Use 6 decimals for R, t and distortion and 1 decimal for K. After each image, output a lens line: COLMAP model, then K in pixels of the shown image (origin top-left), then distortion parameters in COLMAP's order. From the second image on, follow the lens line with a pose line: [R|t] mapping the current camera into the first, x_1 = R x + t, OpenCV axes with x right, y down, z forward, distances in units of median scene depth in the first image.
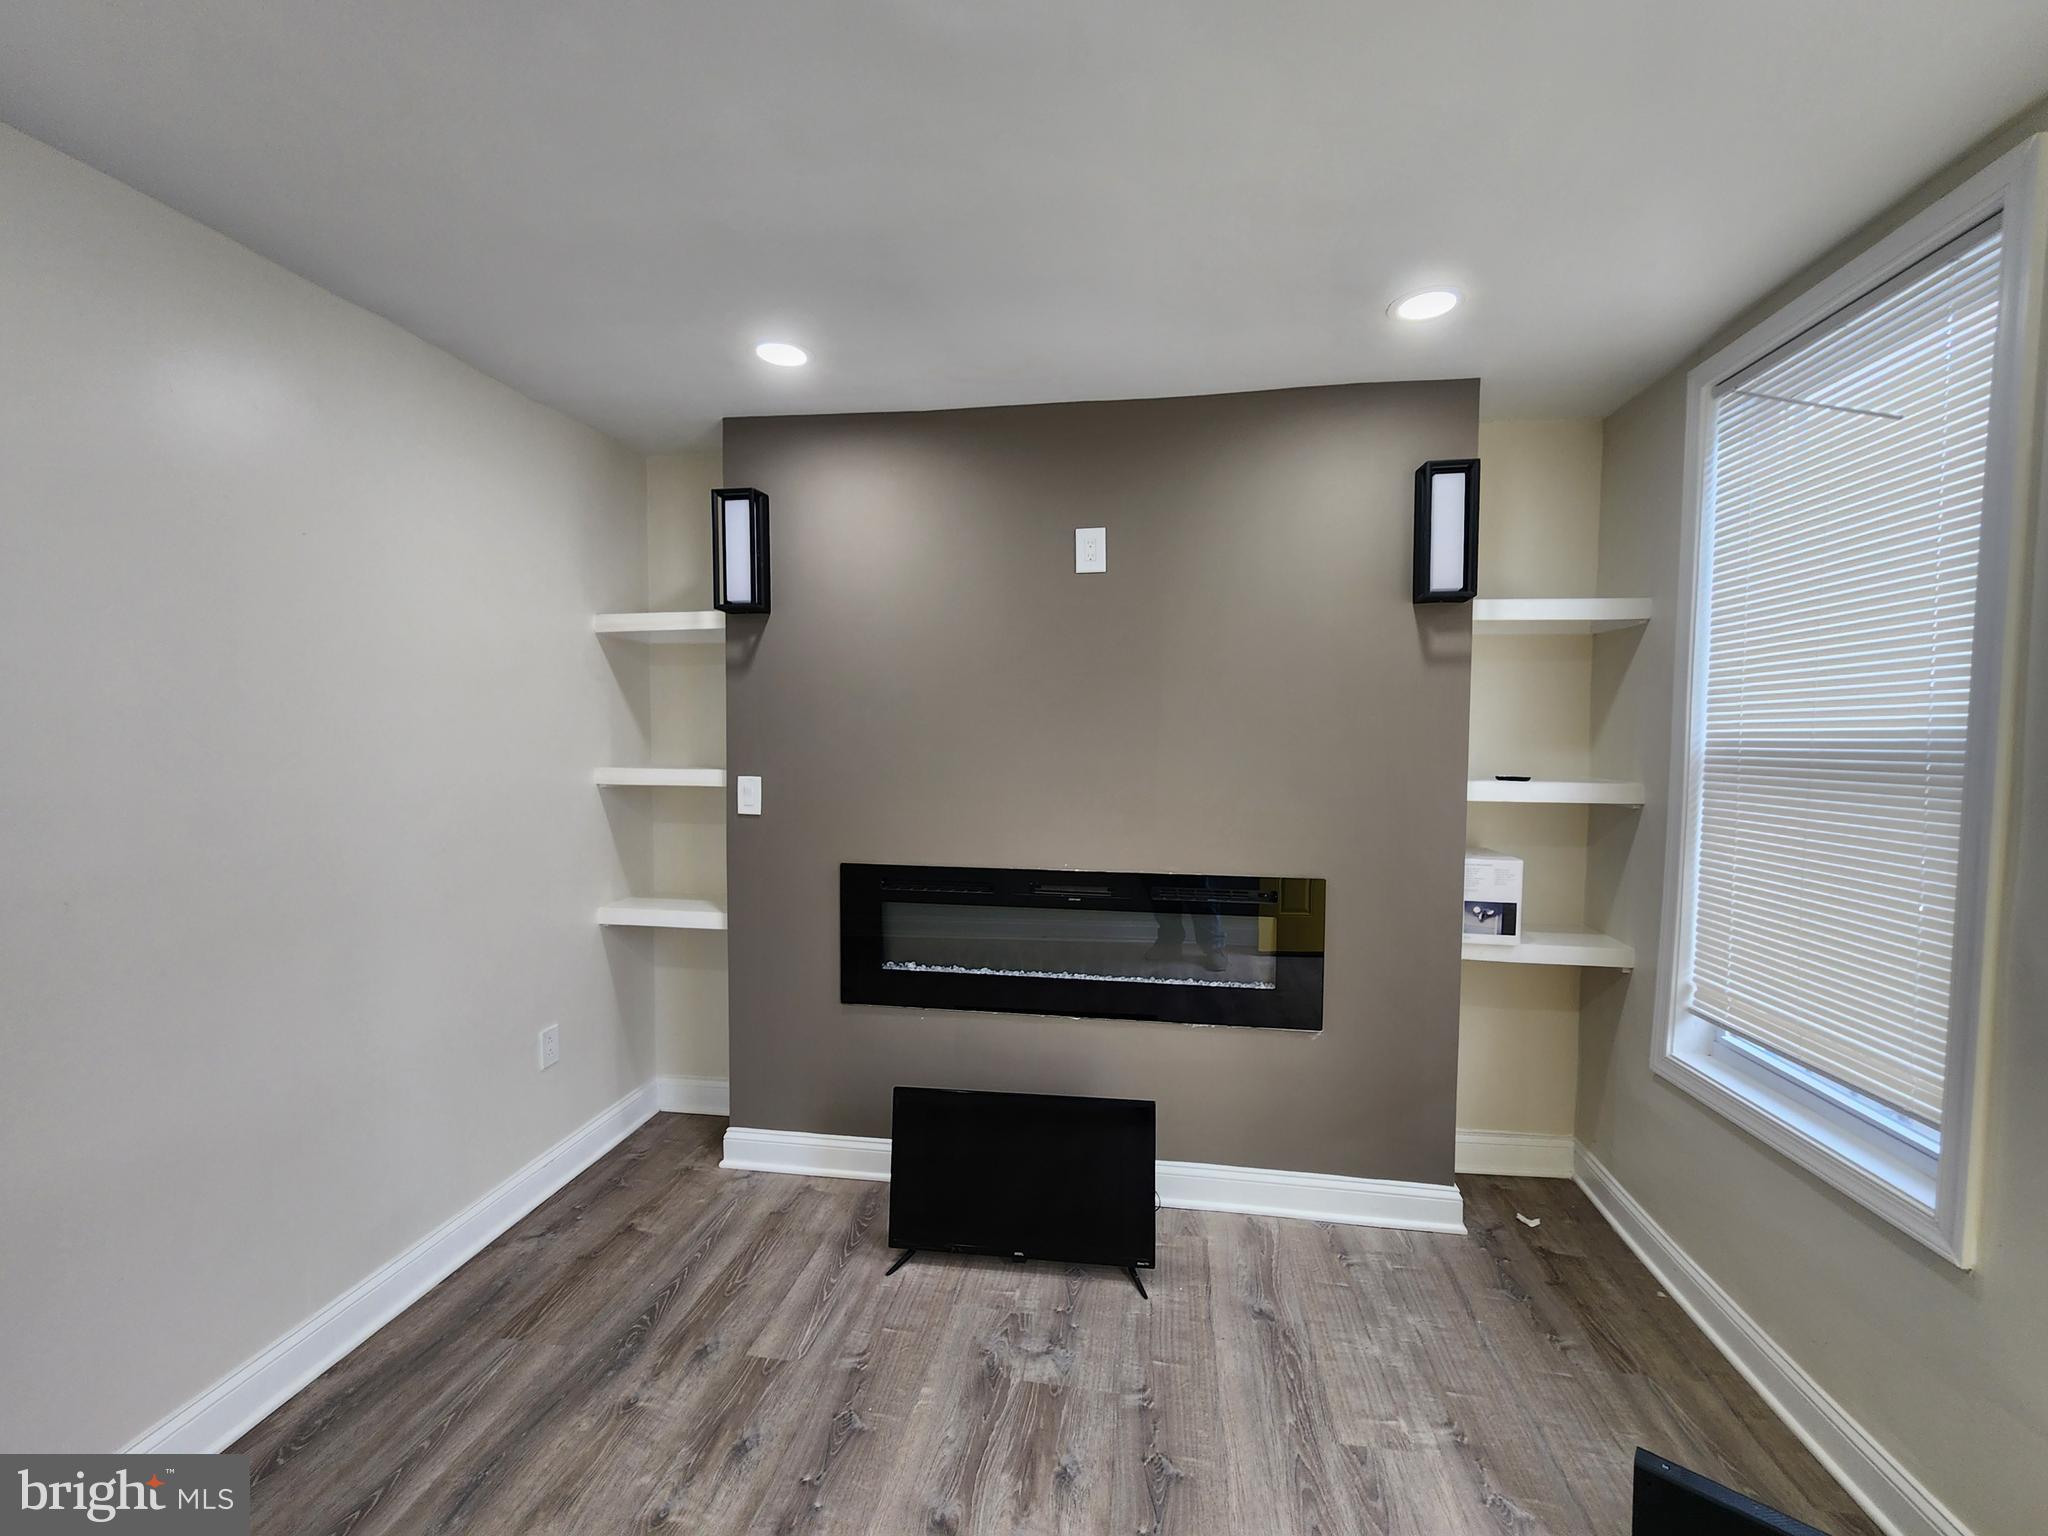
lens RADIAL K [[841.3, 0, 1028.4], [0, 841.3, 767.7], [0, 0, 1]] dist [-0.000299, 0.000050]
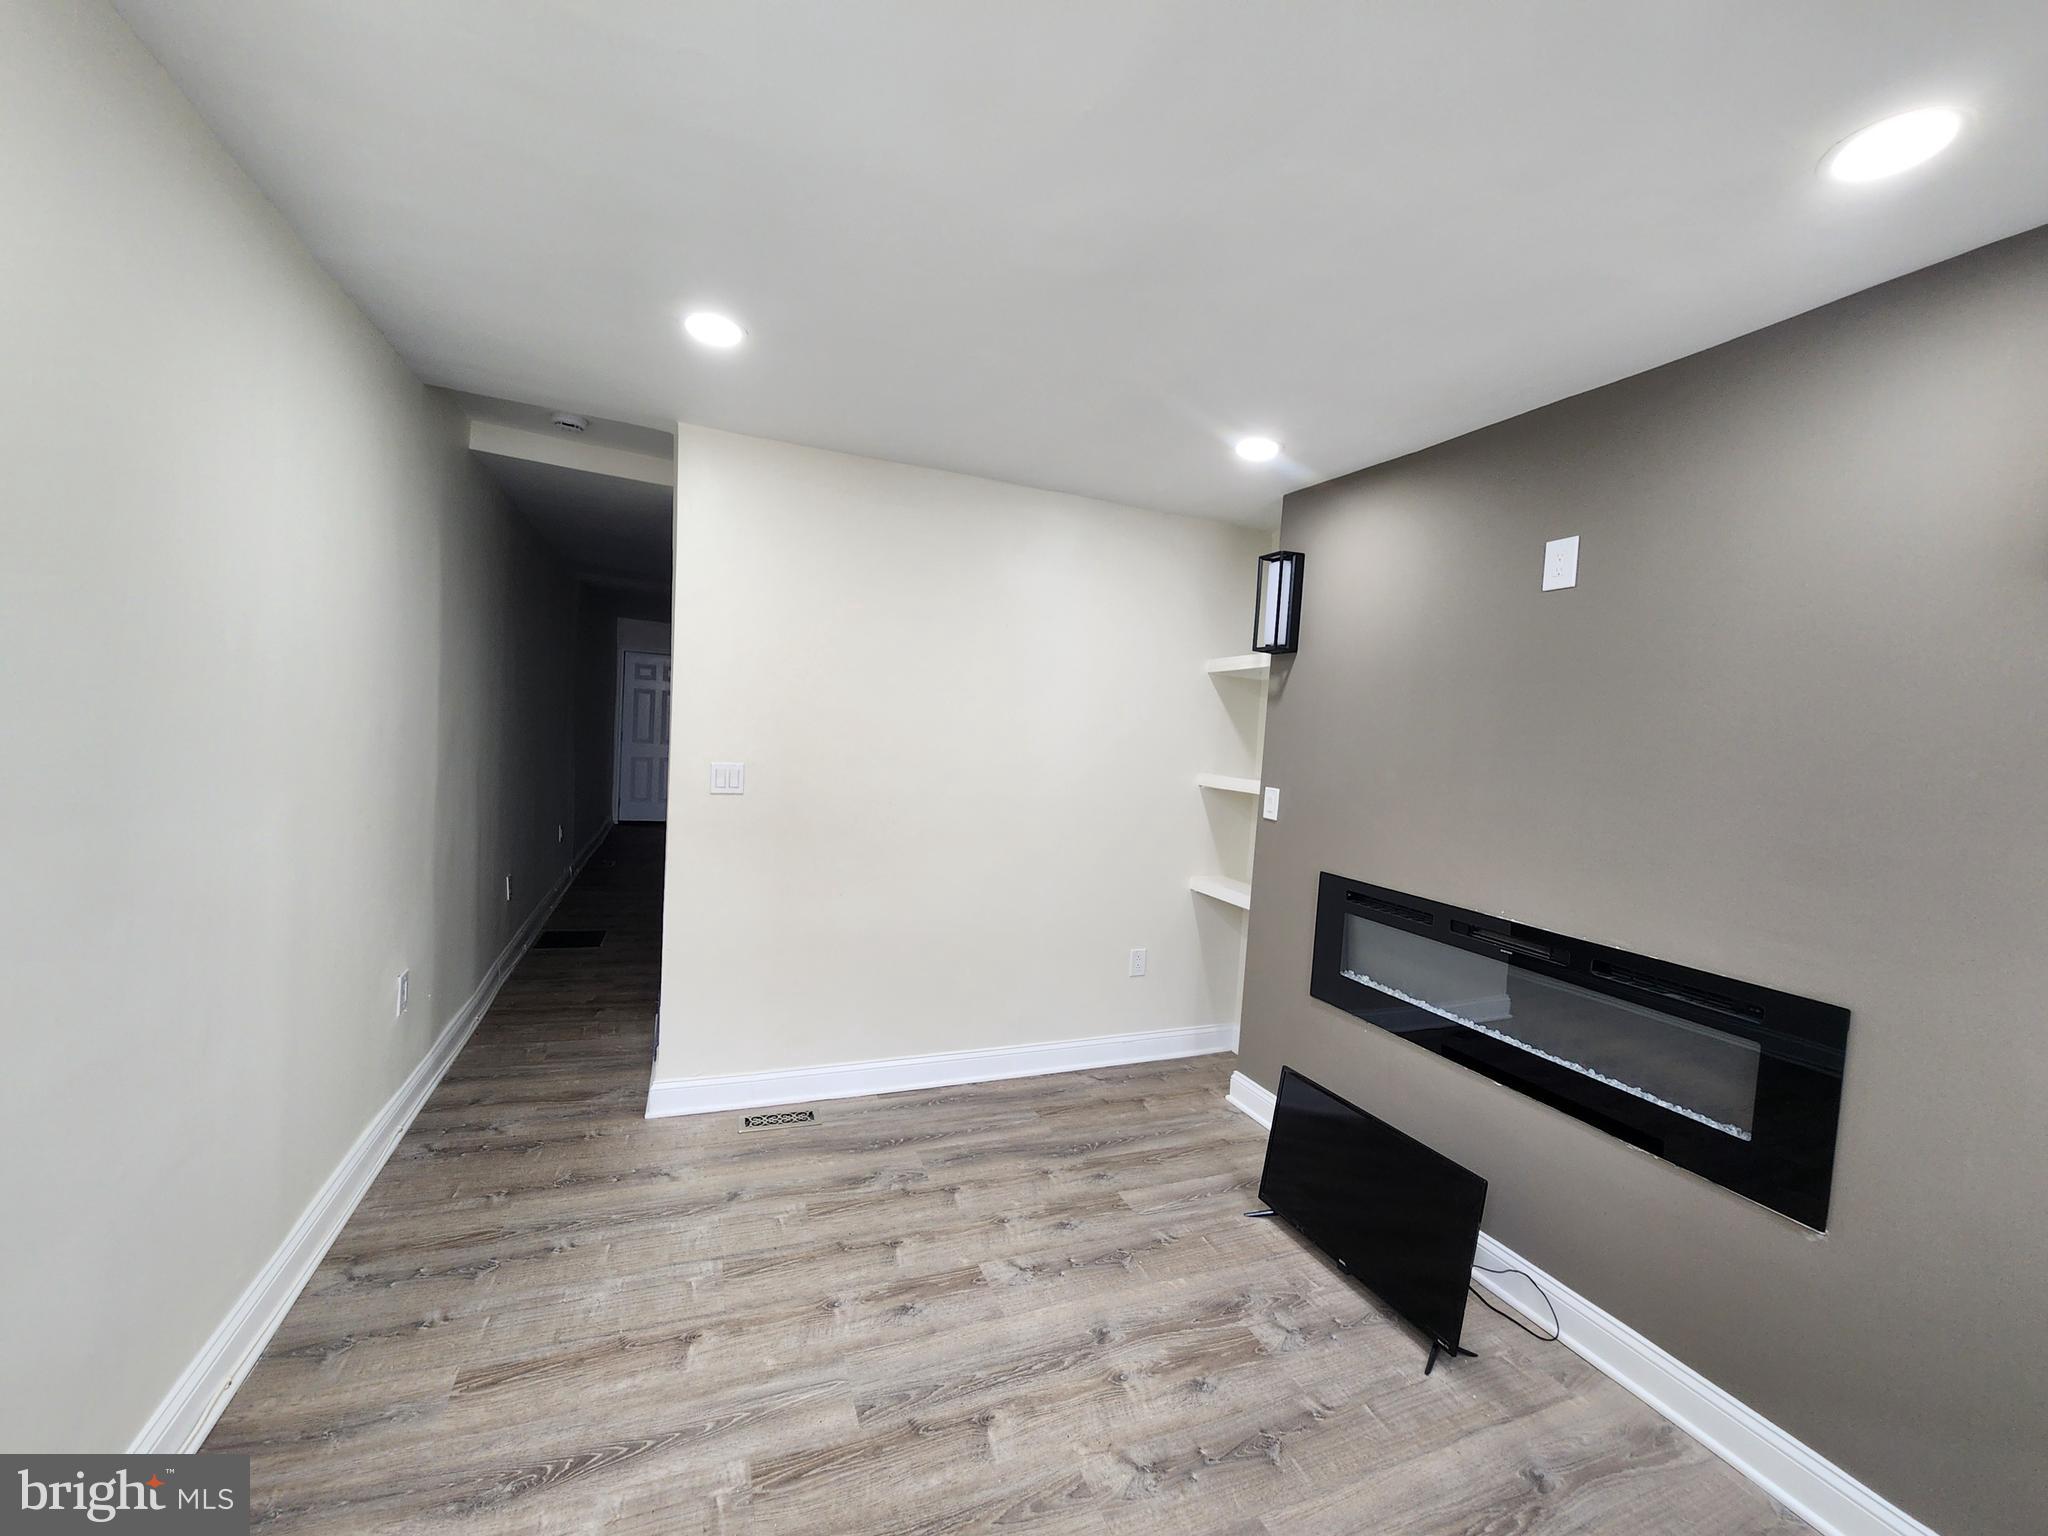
lens RADIAL K [[826.0, 0, 1042.6], [0, 826.0, 773.5], [0, 0, 1]] dist [-0.000231, 0.000052]
pose [[0.531313, 0.073698, -0.843964, 0.612827], [-0.103069, 0.994432, 0.021951, -0.002027], [0.840882, 0.075324, 0.535951, 0.105129]]
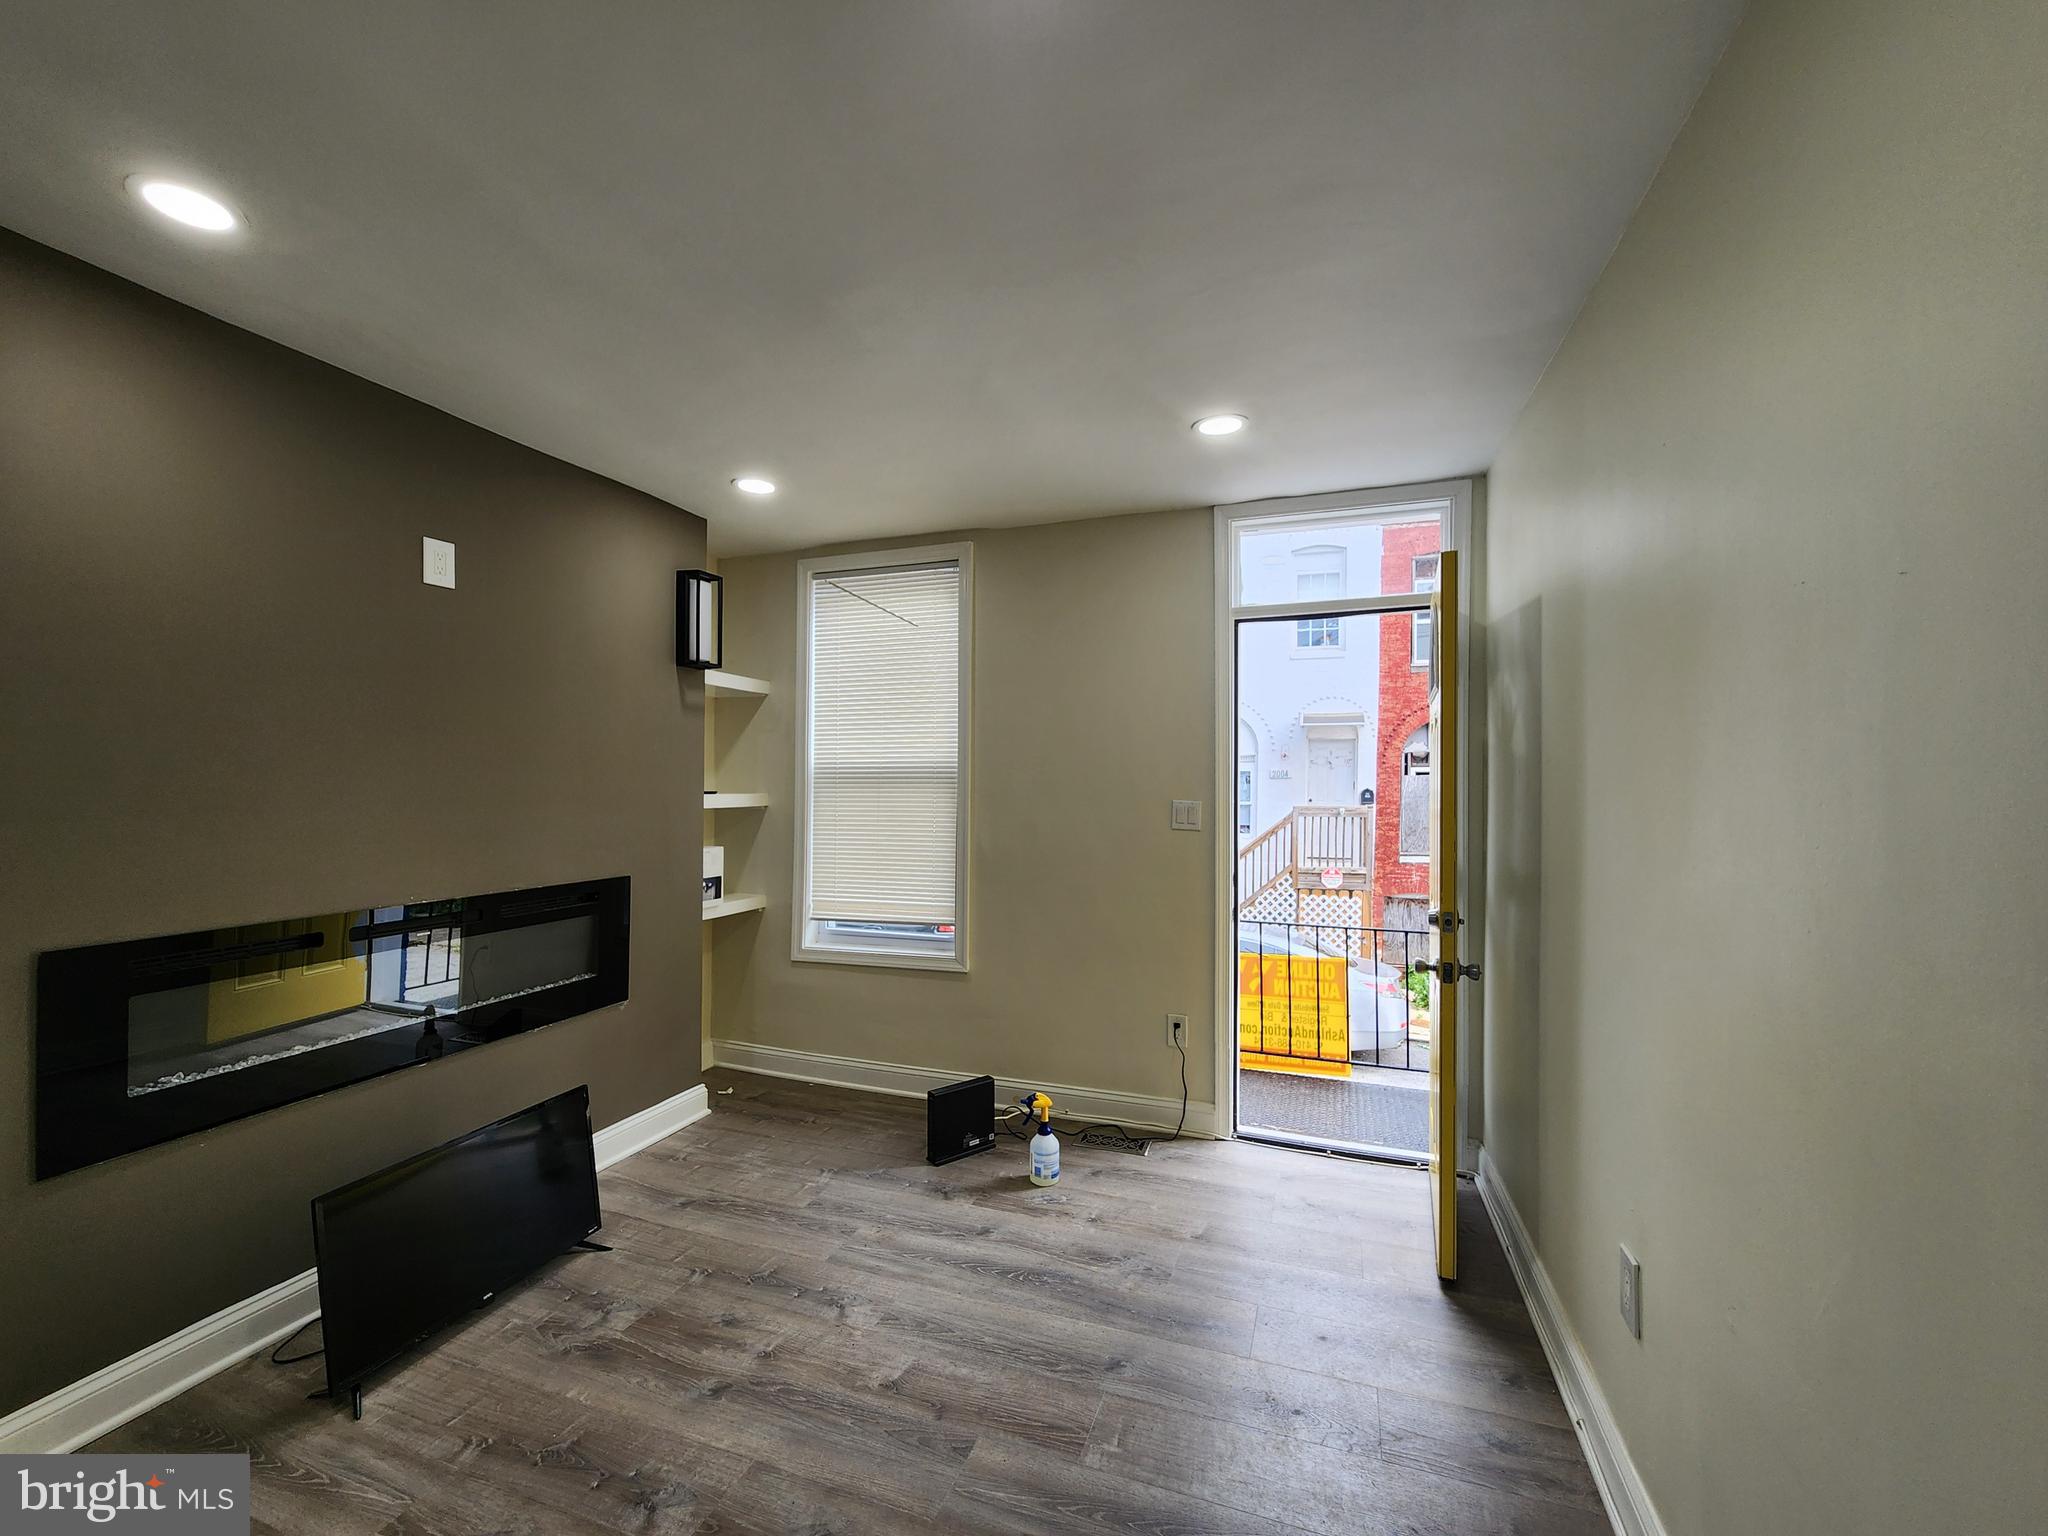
lens RADIAL K [[849.7, 0, 1020.8], [0, 849.7, 777.8], [0, 0, 1]] dist [0.000163, -0.000059]
pose [[0.196640, -0.000591, 0.980475, -0.852004], [0.039992, 0.999172, -0.007419, 0.022151], [-0.979660, 0.040670, 0.196501, 0.197309]]
